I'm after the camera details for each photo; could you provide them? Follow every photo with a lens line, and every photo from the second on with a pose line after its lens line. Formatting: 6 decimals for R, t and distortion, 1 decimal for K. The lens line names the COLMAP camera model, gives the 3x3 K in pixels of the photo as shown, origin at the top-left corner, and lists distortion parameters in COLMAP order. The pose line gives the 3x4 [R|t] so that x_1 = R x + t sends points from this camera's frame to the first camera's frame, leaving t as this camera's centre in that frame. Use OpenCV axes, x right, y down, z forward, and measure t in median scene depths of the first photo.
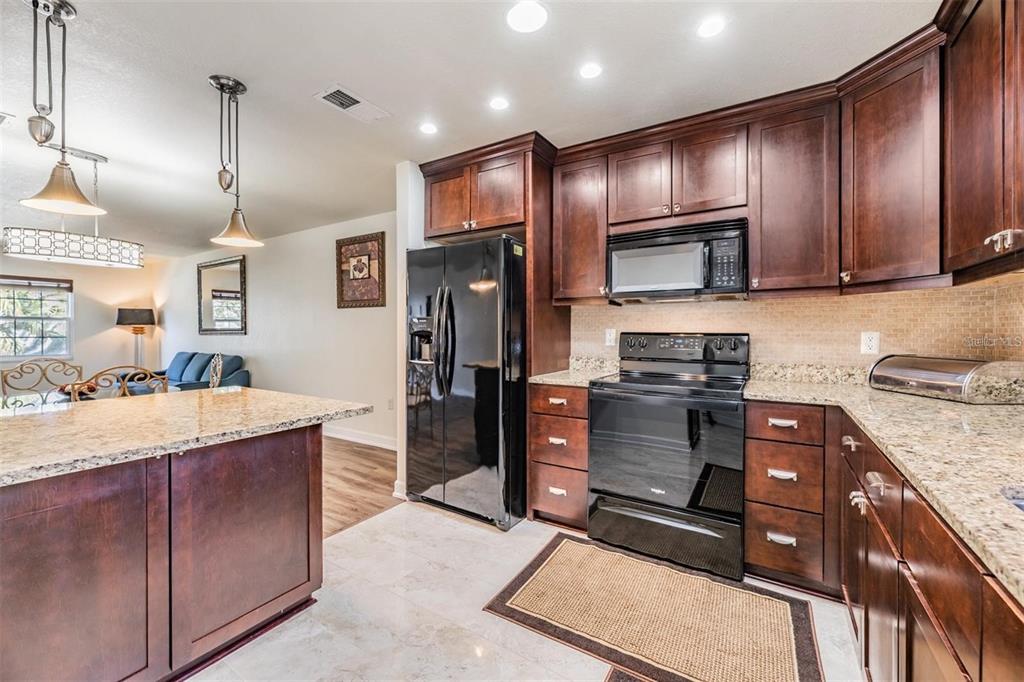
lens RADIAL K [[421.0, 0, 502.9], [0, 421.0, 331.7], [0, 0, 1]] dist [0.000719, 0.000001]
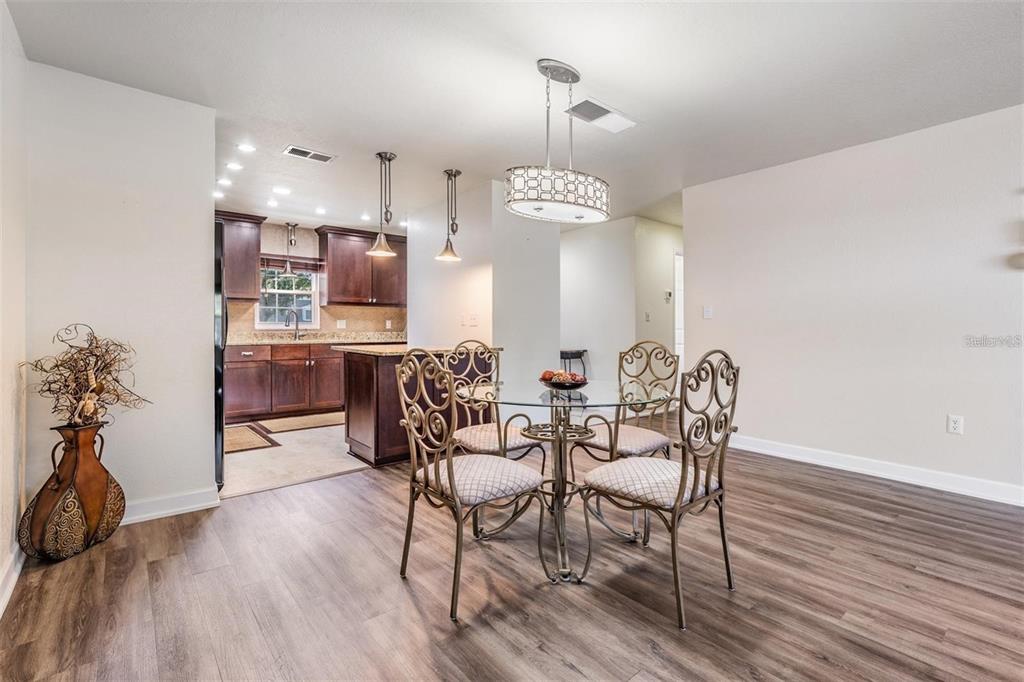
lens RADIAL K [[469.1, 0, 510.3], [0, 469.1, 333.5], [0, 0, 1]] dist [0.000536, 0.000956]
pose [[-0.955237, -0.003155, 0.295824, -1.239387], [0.000650, 0.999918, 0.012762, 0.045545], [-0.295841, 0.012383, -0.955157, 1.960323]]
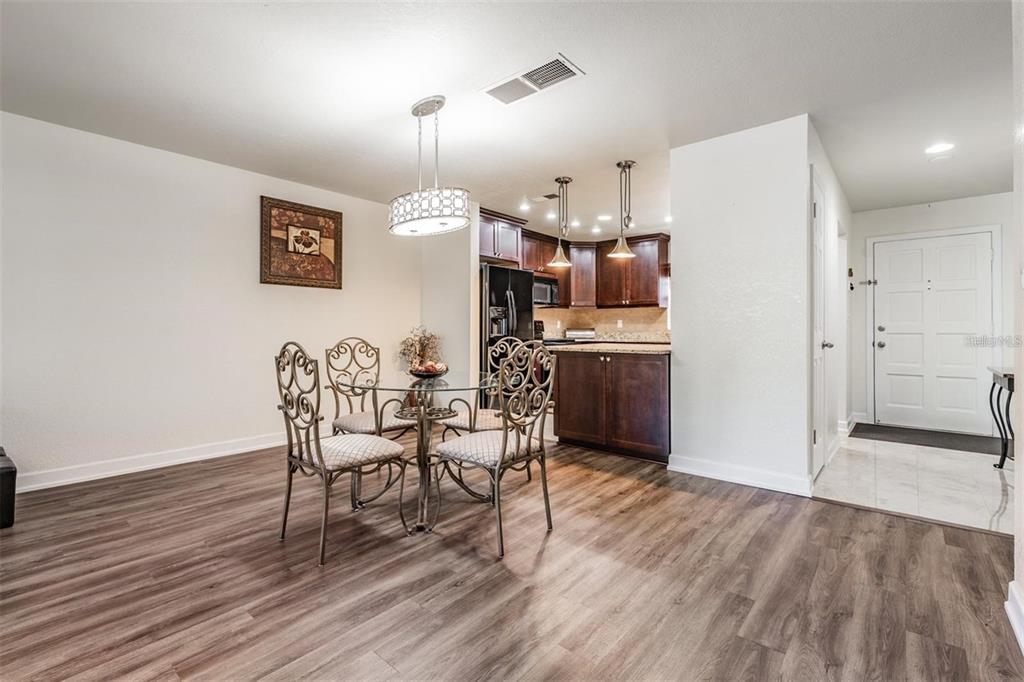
lens RADIAL K [[463.7, 0, 504.0], [0, 463.7, 341.9], [0, 0, 1]] dist [0.001925, 0.000896]
pose [[0.144170, -0.024712, 0.989244, -2.077775], [-0.000737, 0.999685, 0.025080, 0.056967], [-0.989553, -0.004345, 0.144106, 0.743974]]
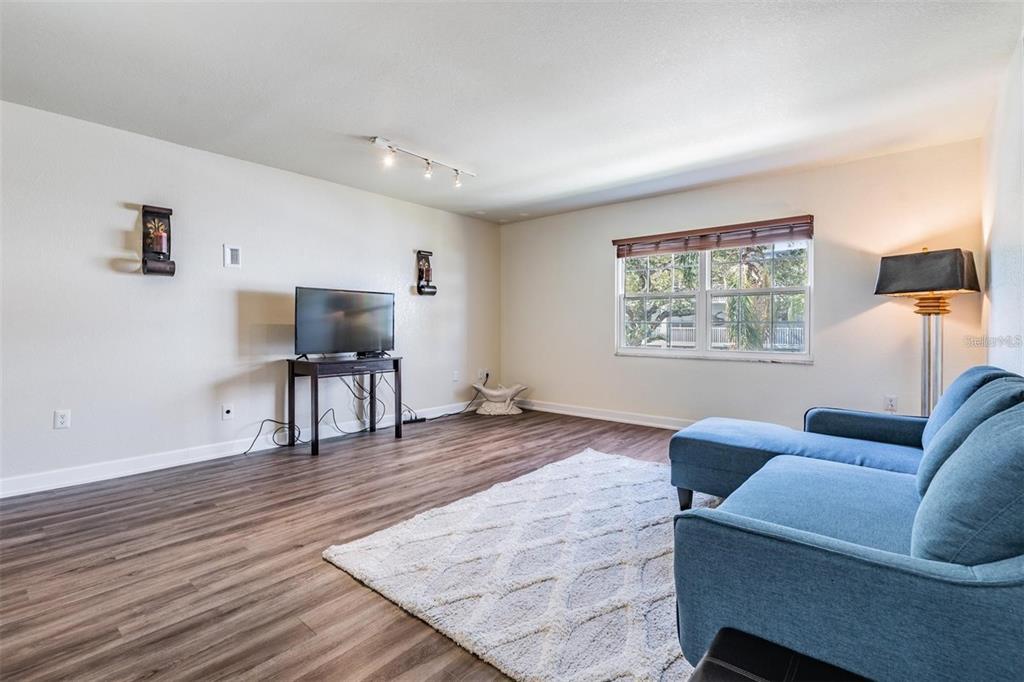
lens RADIAL K [[464.0, 0, 500.3], [0, 464.0, 326.8], [0, 0, 1]] dist [-0.000221, -0.000380]
pose [[-0.143568, -0.000770, -0.989640, -0.964874], [-0.003310, 0.999994, -0.000298, 0.053591], [0.989635, 0.003233, -0.143570, 1.767479]]
